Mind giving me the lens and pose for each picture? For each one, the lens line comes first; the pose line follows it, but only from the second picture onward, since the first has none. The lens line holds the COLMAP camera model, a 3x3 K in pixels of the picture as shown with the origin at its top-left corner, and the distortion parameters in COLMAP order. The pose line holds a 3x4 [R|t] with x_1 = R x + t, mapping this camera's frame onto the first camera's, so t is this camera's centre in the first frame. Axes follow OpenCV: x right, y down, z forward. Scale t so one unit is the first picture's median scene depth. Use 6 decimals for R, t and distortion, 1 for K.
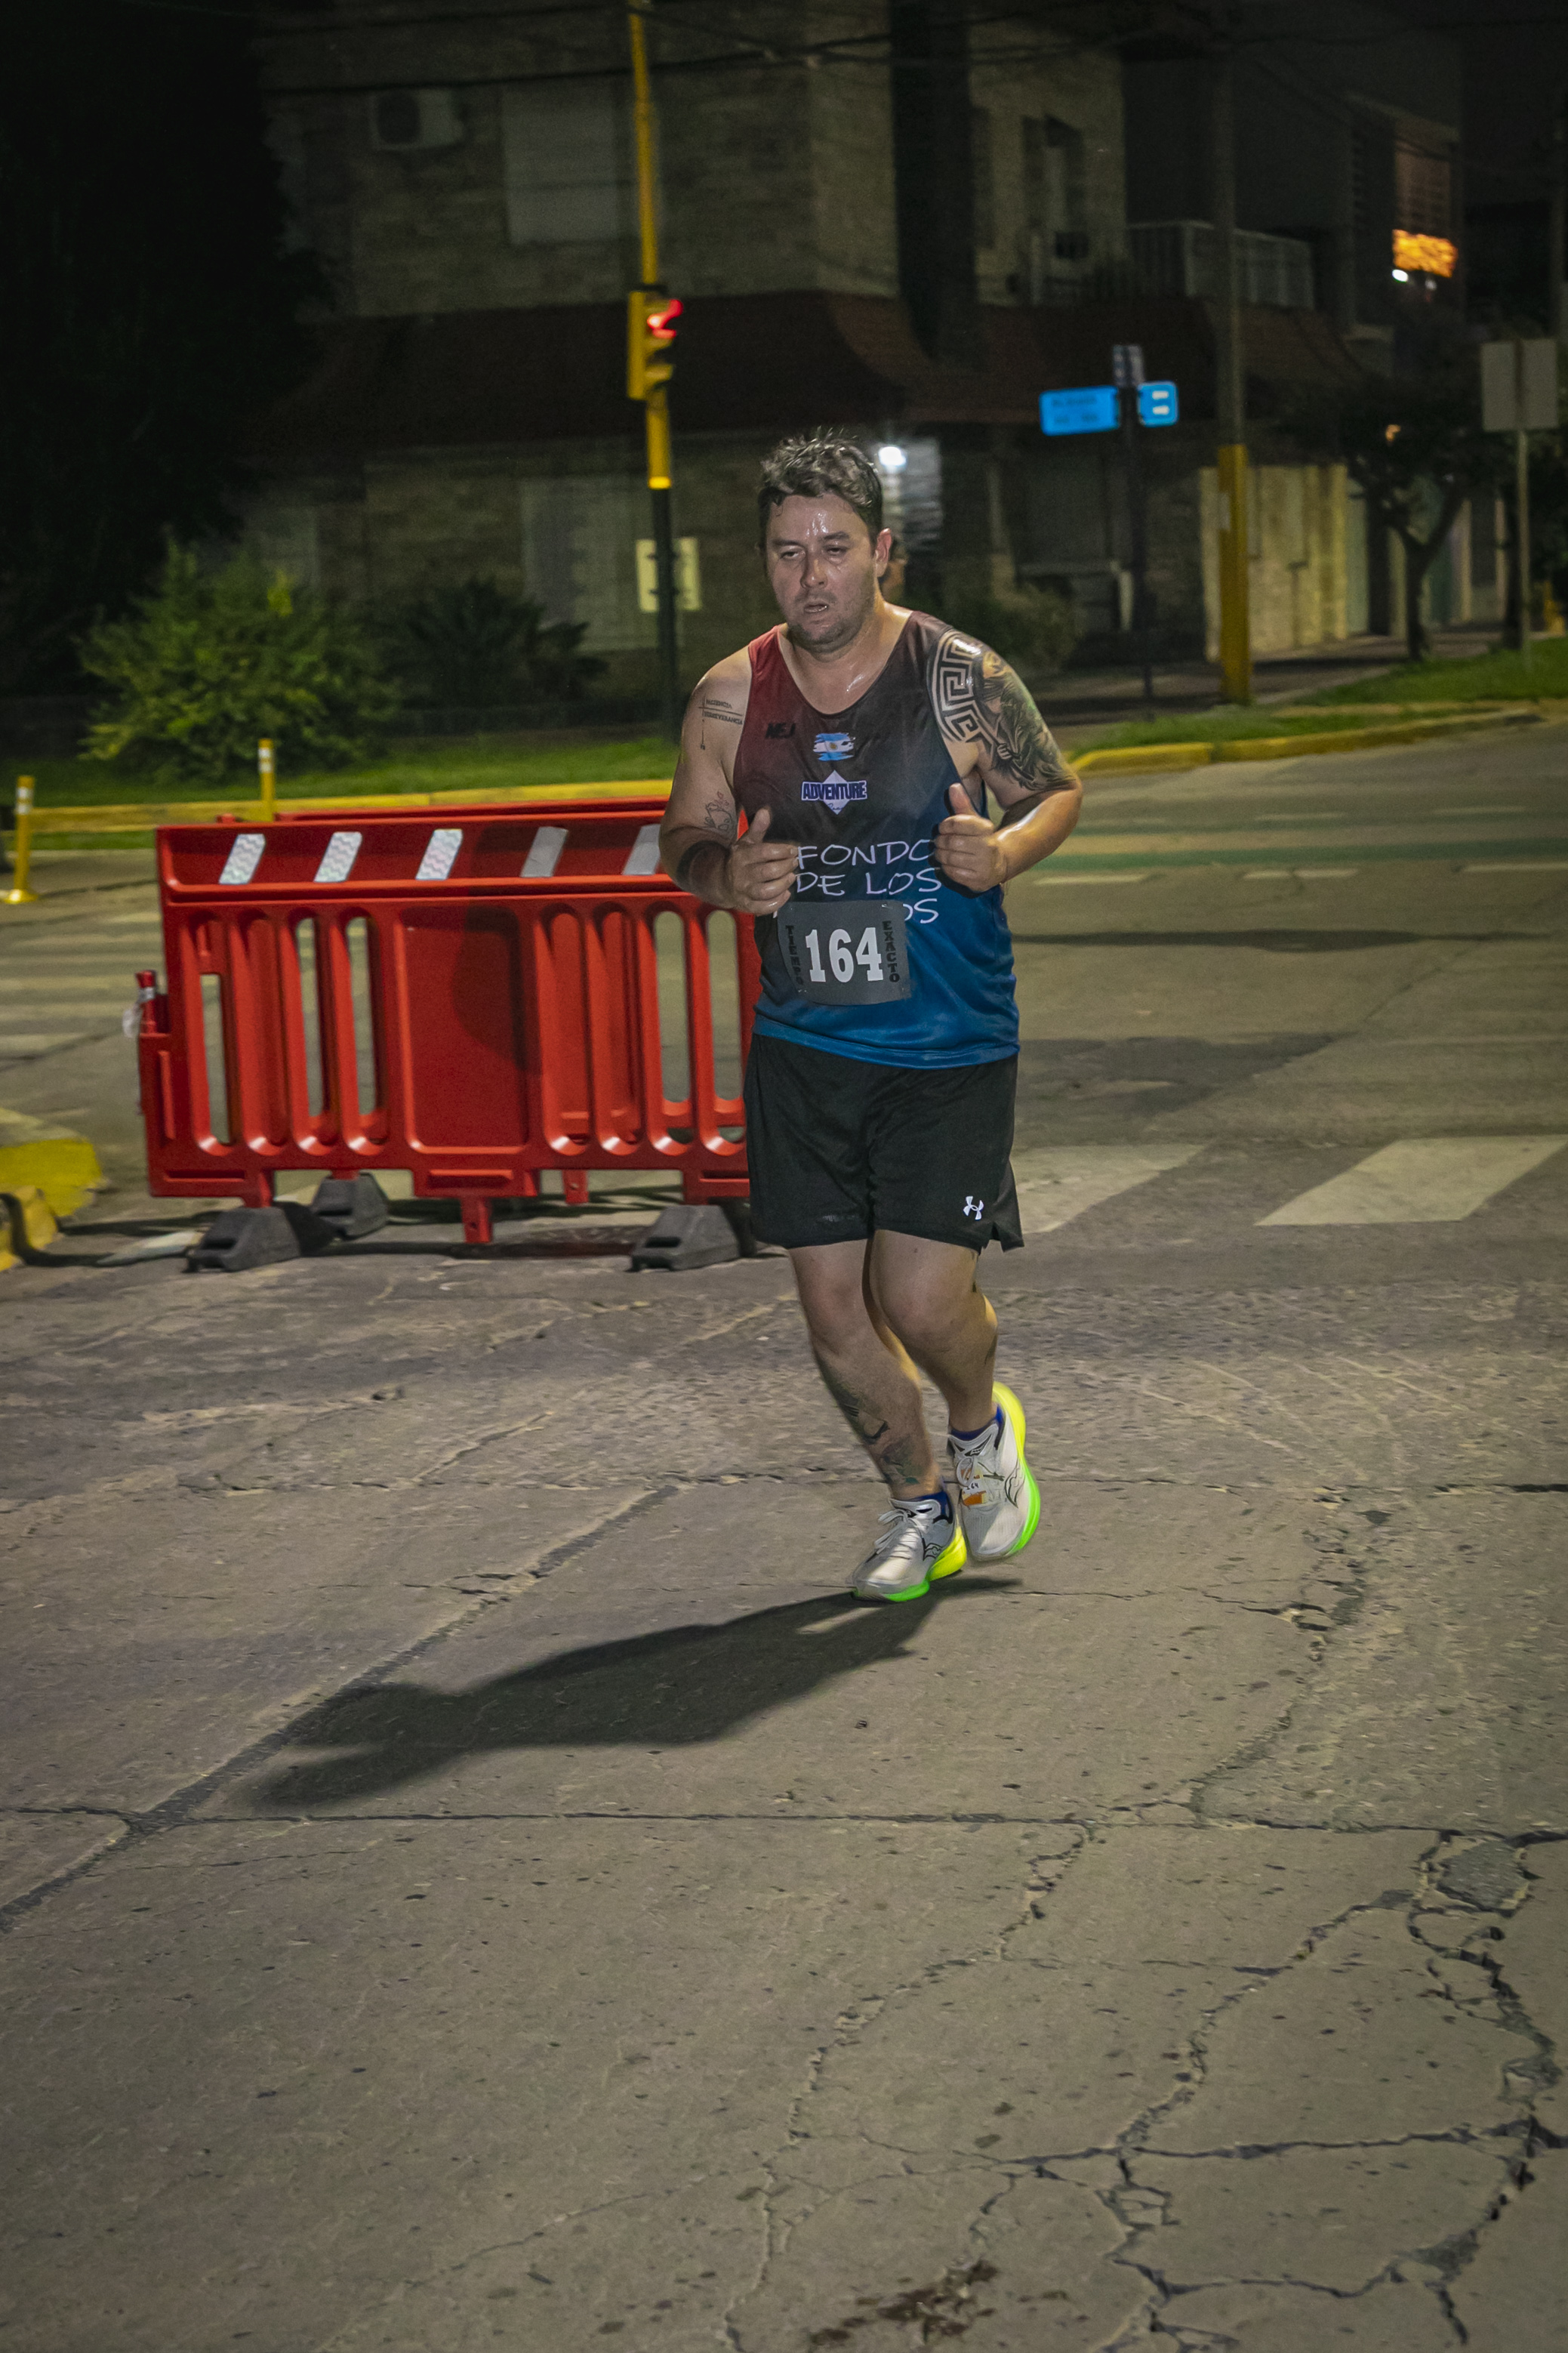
lens RADIAL K [[5124.8, 0, 913.4], [0, 5124.8, 1115.7], [0, 0, 1]] dist [0.280348, -0.618990]
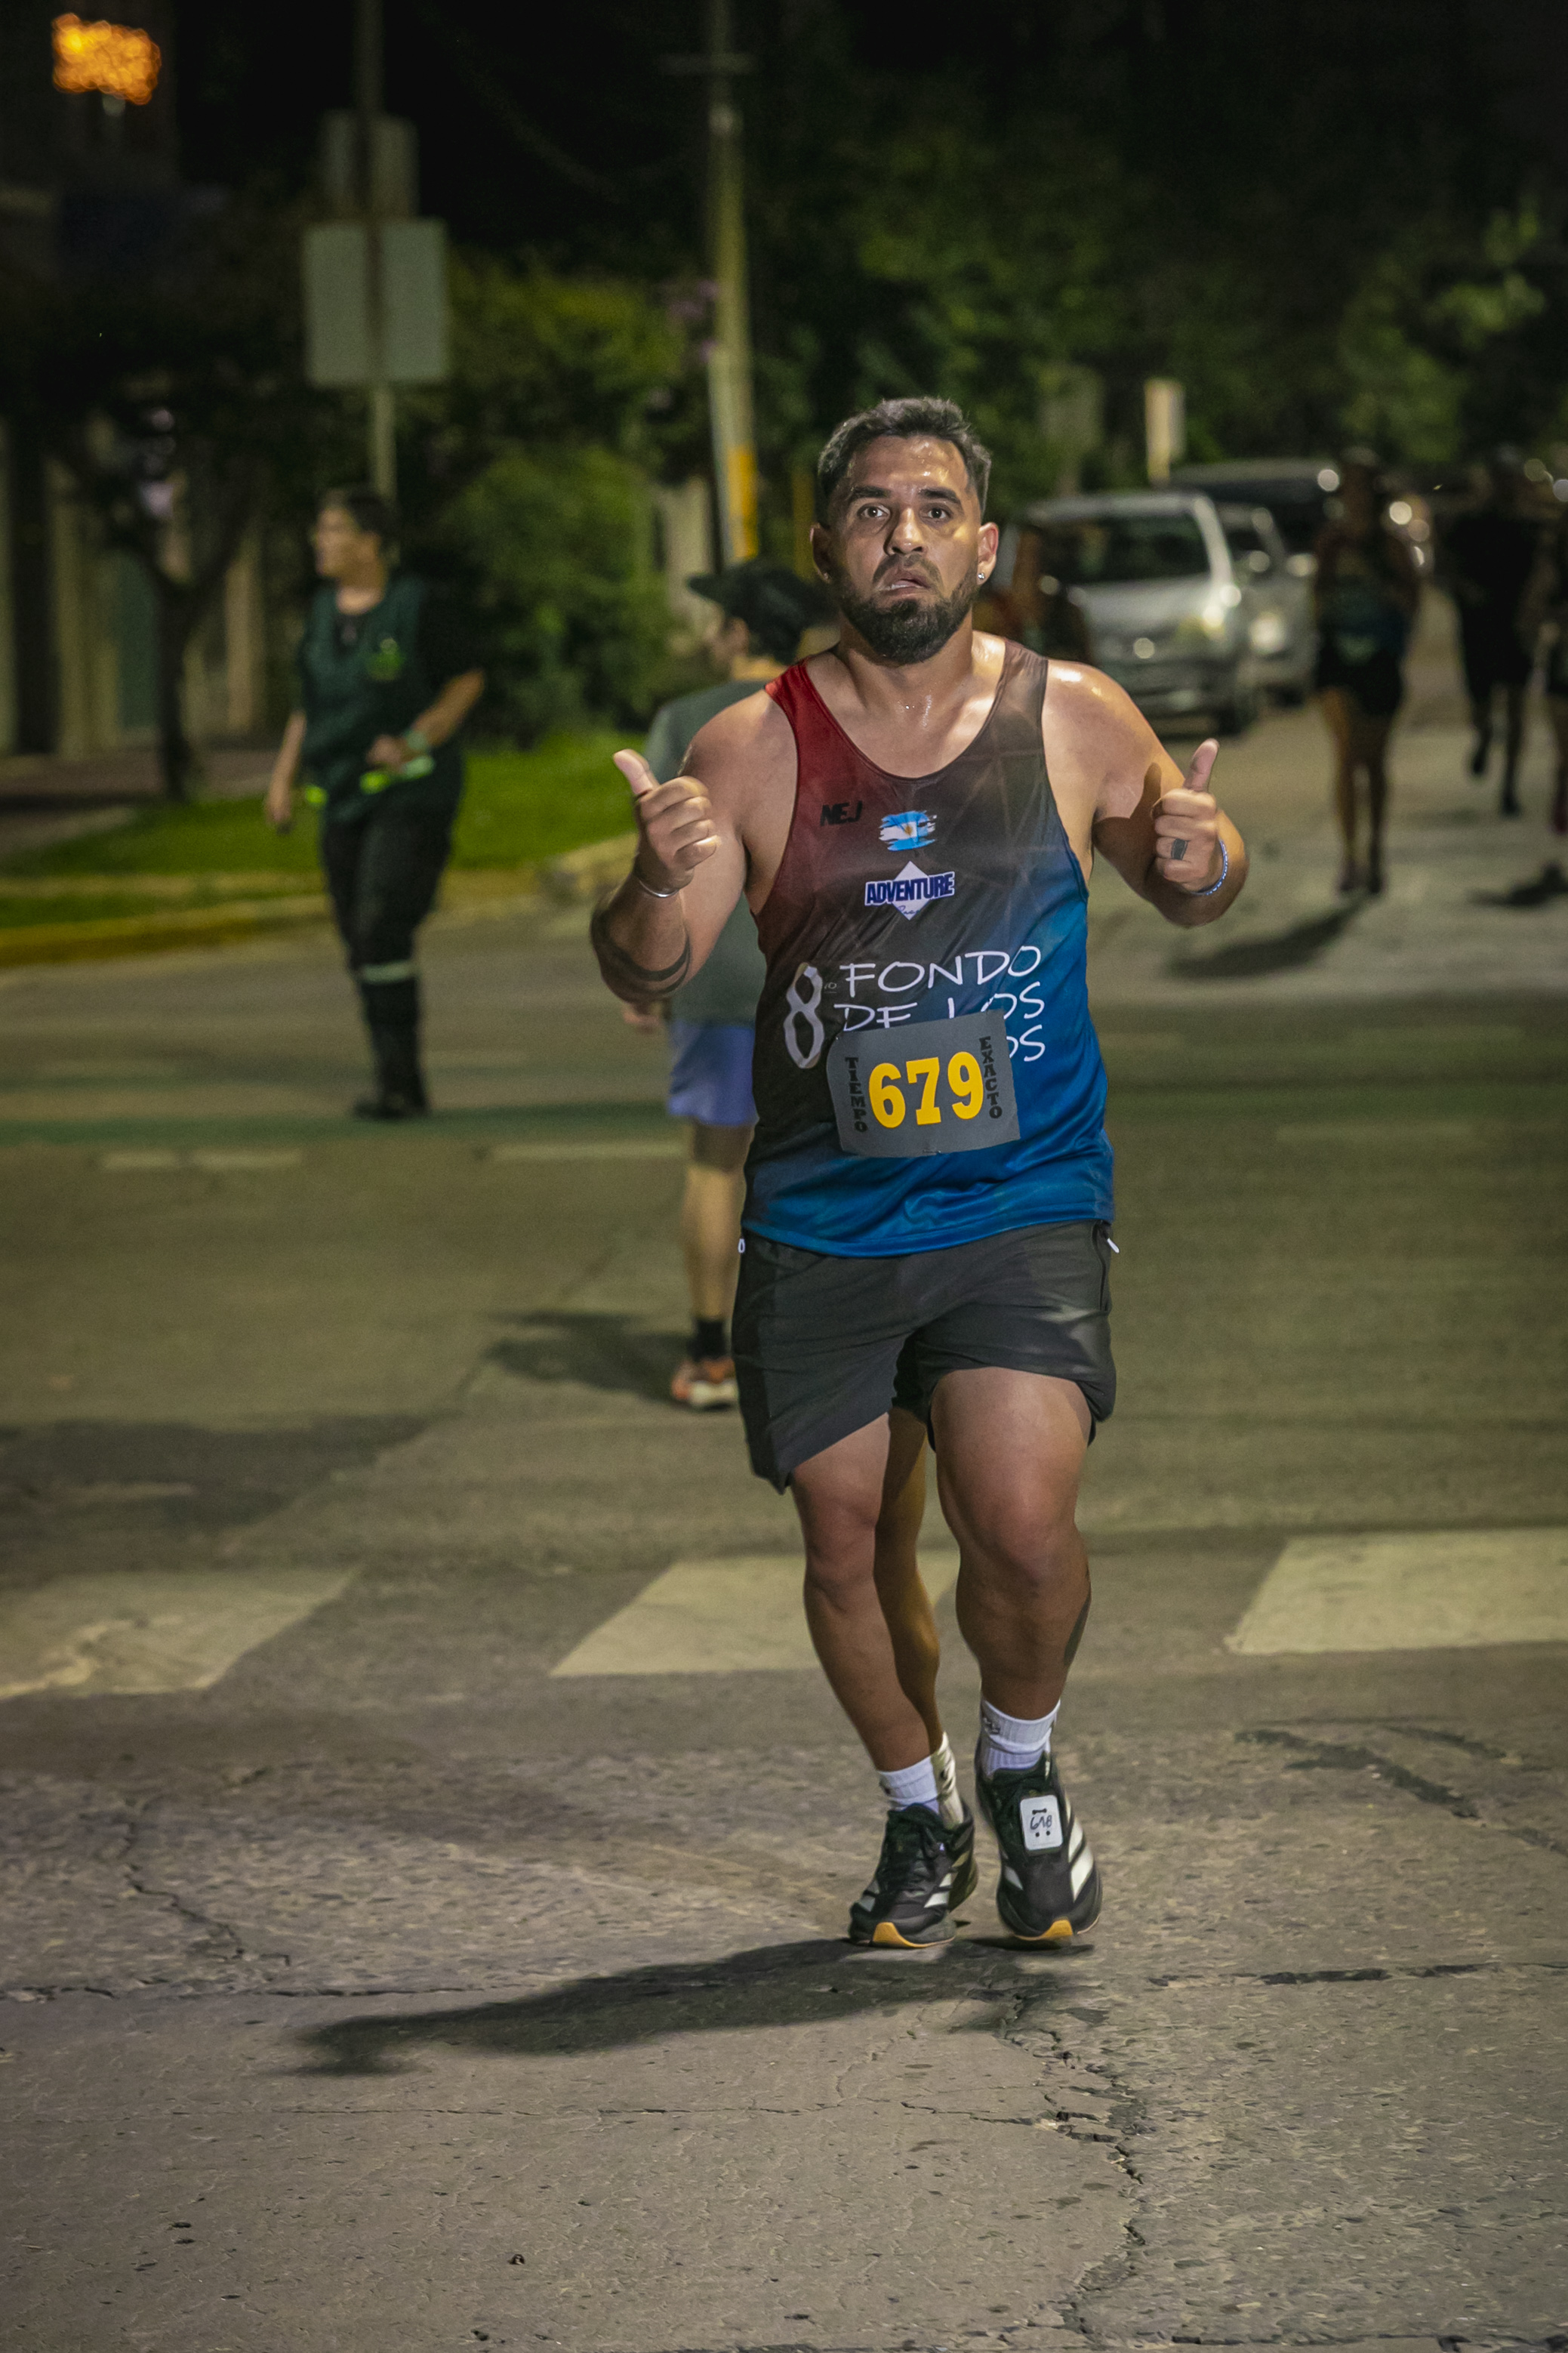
lens RADIAL K [[10313.0, 0, 784.0], [0, 10313.0, 1176.5], [0, 0, 1]] dist [-0.646352, -6.939427]
pose [[0.982418, 0.005201, 0.186622, -0.065579], [0.004789, 0.998581, -0.053045, 0.013268], [-0.186633, 0.053006, 0.980999, -0.101488]]
